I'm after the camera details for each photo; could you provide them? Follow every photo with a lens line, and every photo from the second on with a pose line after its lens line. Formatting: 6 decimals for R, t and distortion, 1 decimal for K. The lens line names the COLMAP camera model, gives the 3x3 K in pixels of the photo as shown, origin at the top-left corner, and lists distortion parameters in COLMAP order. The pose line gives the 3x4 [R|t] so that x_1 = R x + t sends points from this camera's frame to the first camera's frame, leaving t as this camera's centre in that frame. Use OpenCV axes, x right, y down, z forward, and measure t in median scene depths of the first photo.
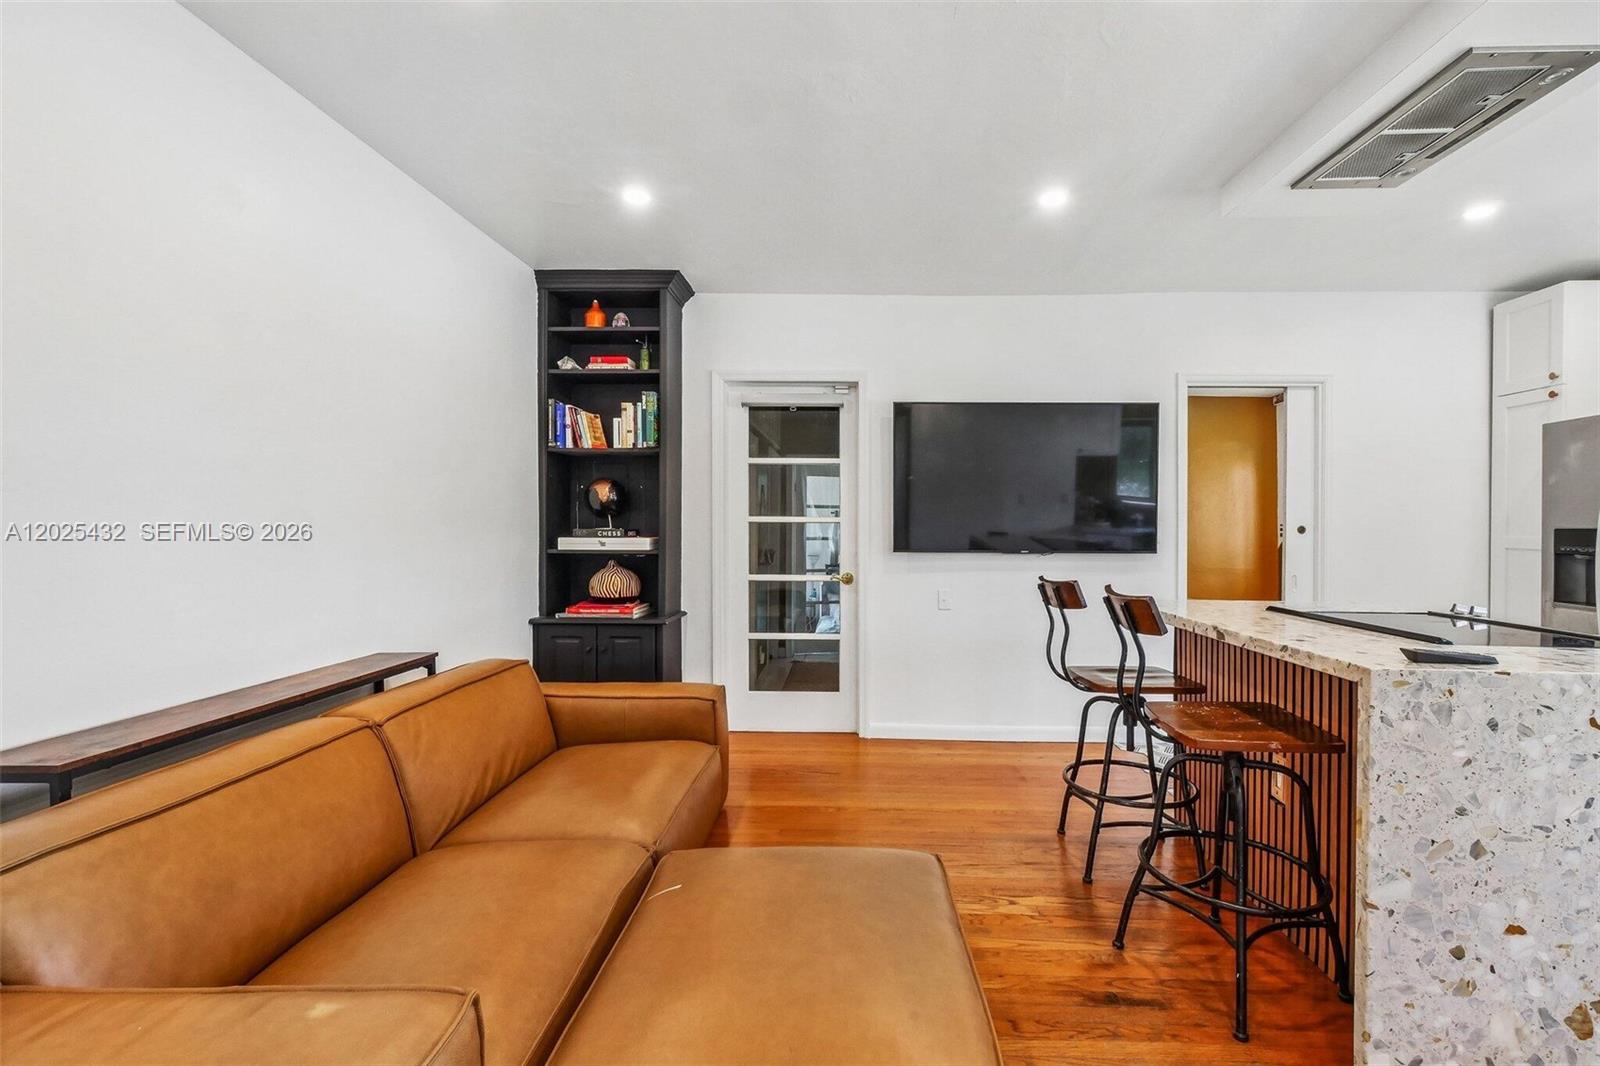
lens RADIAL K [[698.5, 0, 839.9], [0, 698.5, 527.2], [0, 0, 1]] dist [-0.003080, -0.000262]
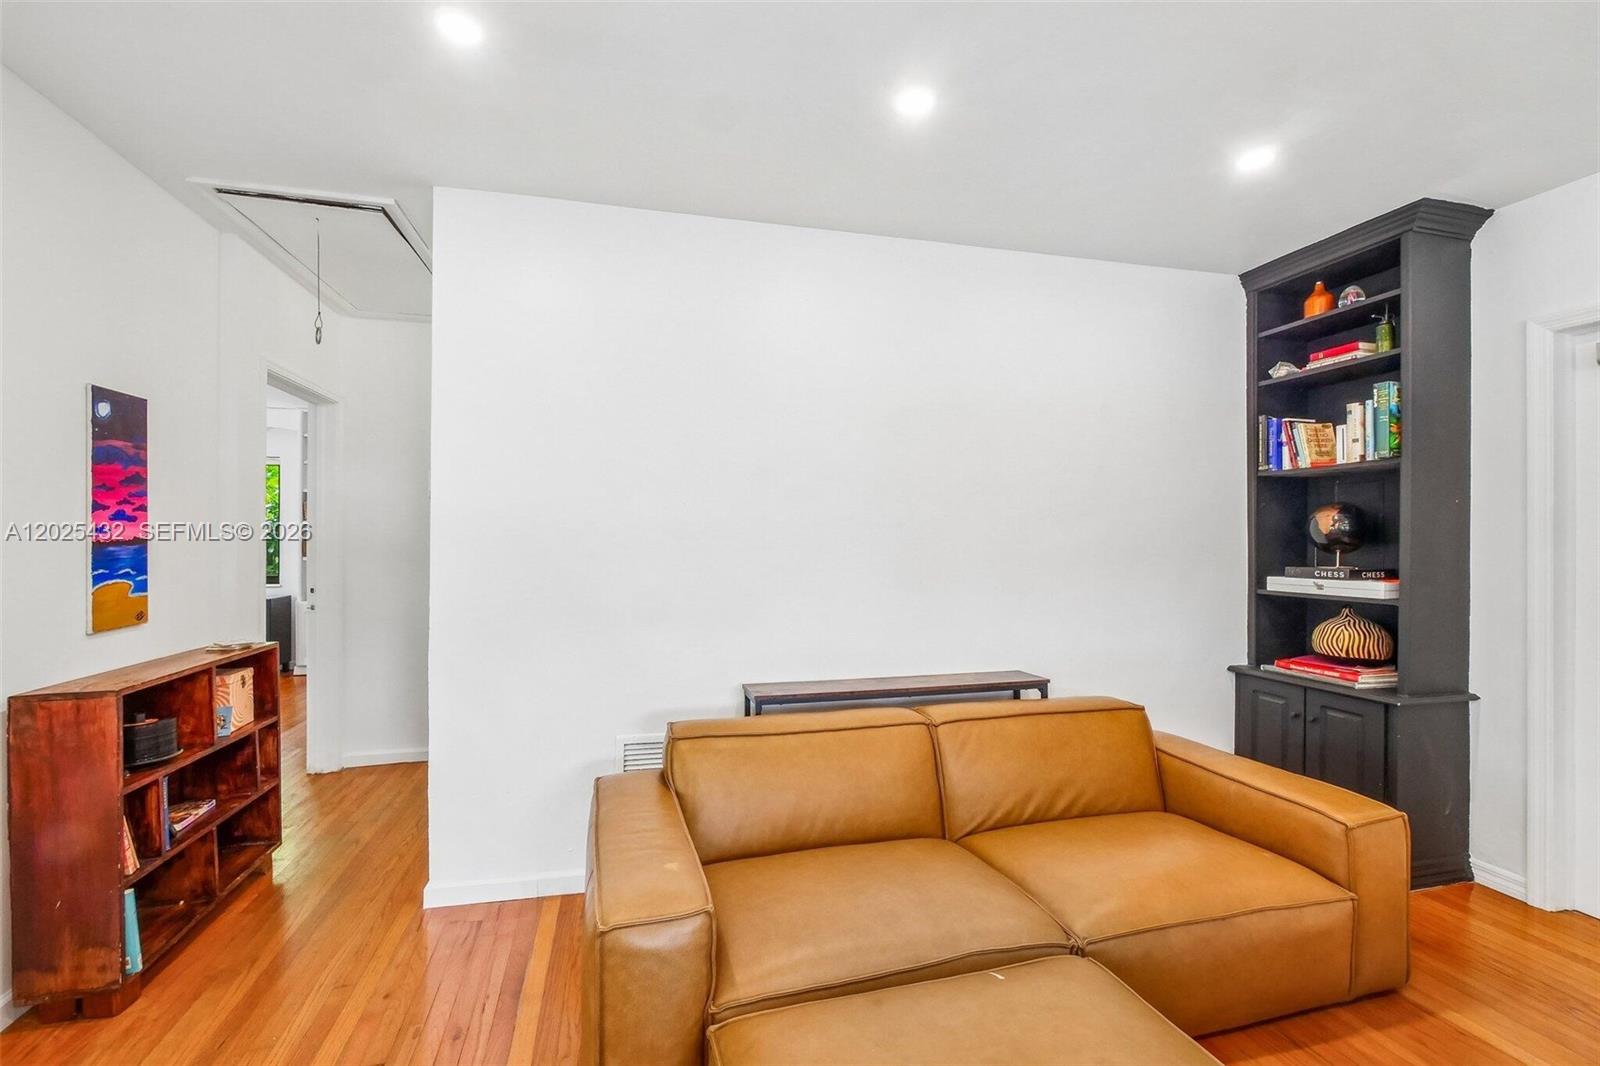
lens RADIAL K [[691.5, 0, 798.9], [0, 691.5, 543.5], [0, 0, 1]] dist [-0.001128, -0.000126]
pose [[0.290681, 0.000901, -0.956820, 0.240259], [-0.004602, 0.999989, -0.000456, -0.022341], [0.956809, 0.004536, 0.290682, 0.205521]]
